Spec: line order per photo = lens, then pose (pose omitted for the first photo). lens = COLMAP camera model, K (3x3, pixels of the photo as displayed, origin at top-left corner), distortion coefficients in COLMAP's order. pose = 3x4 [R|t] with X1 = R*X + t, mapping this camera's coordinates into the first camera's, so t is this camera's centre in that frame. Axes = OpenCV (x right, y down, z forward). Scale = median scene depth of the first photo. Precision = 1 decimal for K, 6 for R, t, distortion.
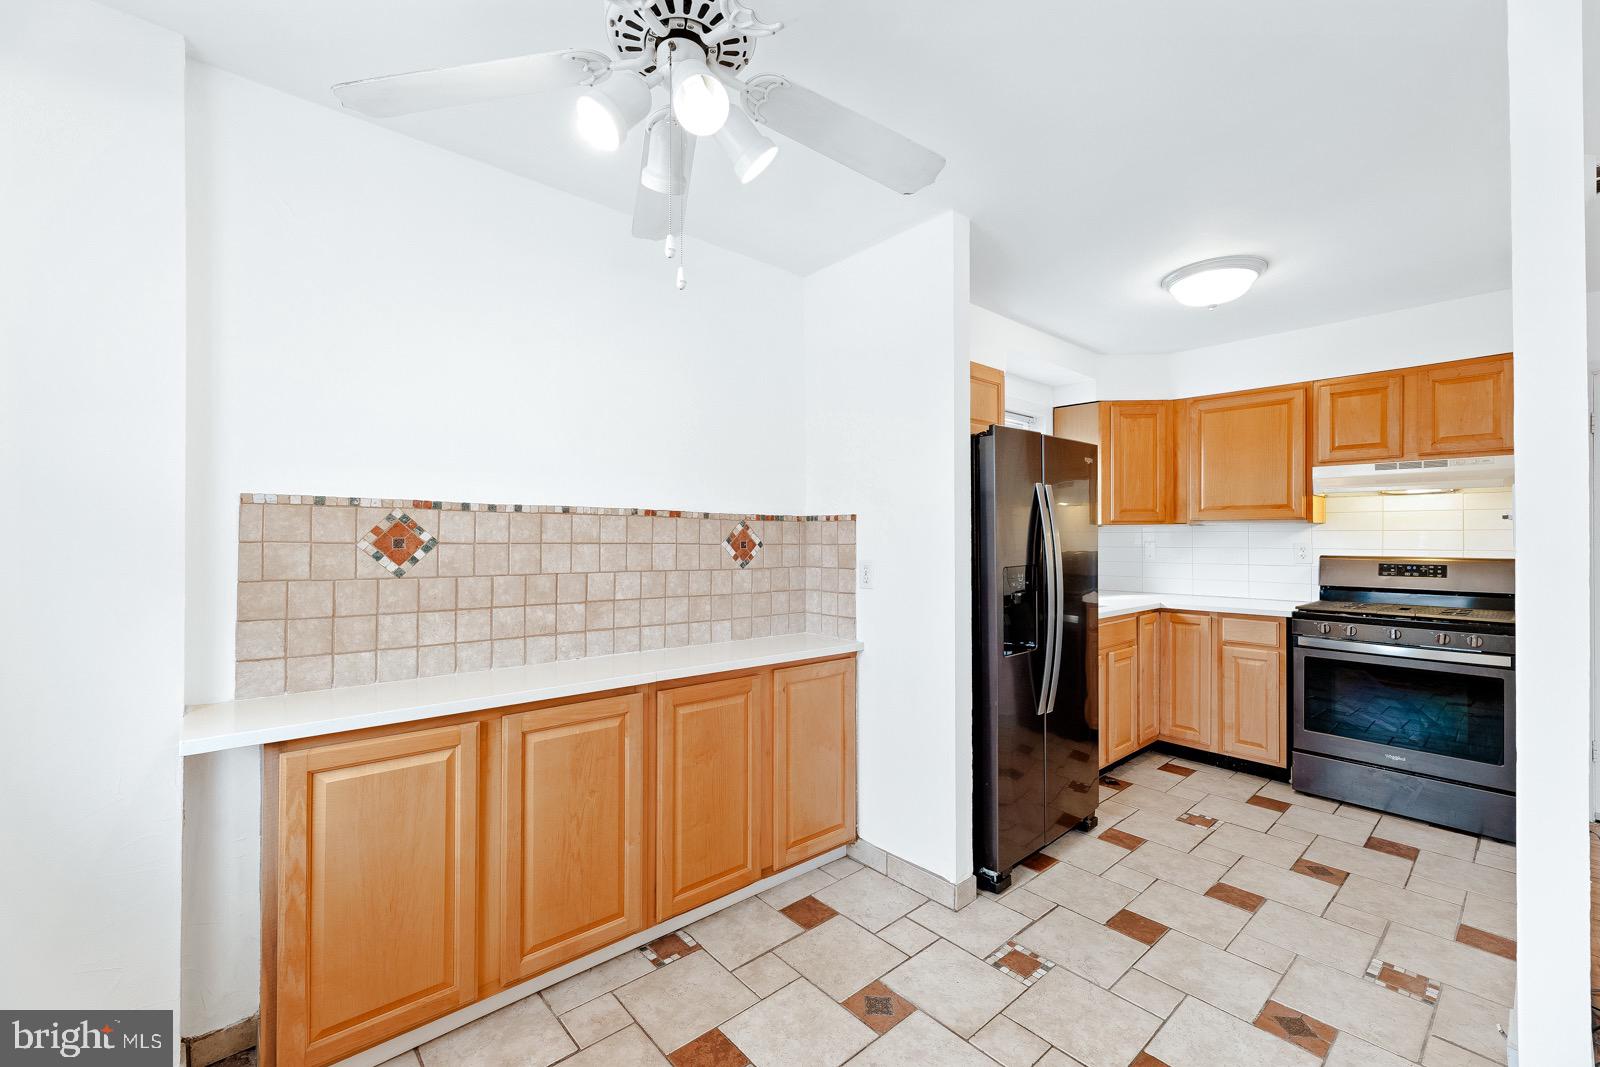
lens RADIAL K [[652.6, 0, 793.0], [0, 652.6, 531.7], [0, 0, 1]] dist [0.004538, 0.000284]
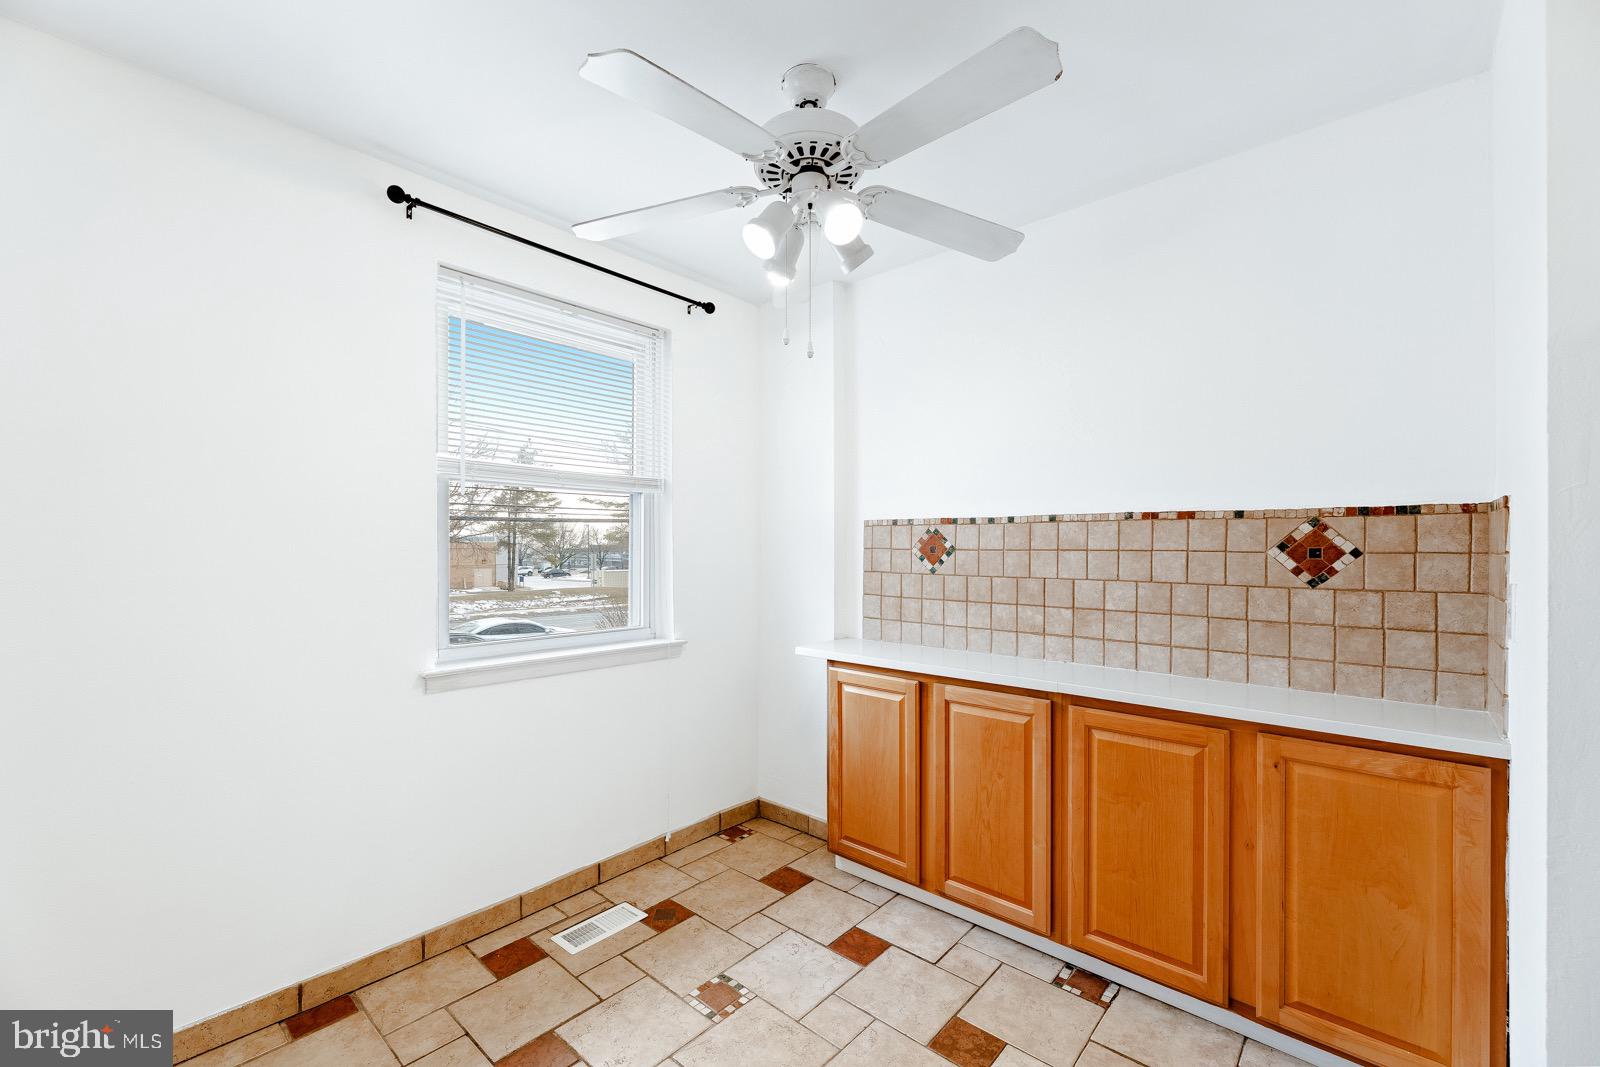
lens RADIAL K [[652.6, 0, 793.6], [0, 652.6, 549.1], [0, 0, 1]] dist [0.004538, 0.000284]
pose [[0.132398, -0.001273, -0.991196, 0.659765], [0.011562, 0.999933, 0.000260, 0.011395], [0.991129, -0.011495, 0.132404, 0.457034]]
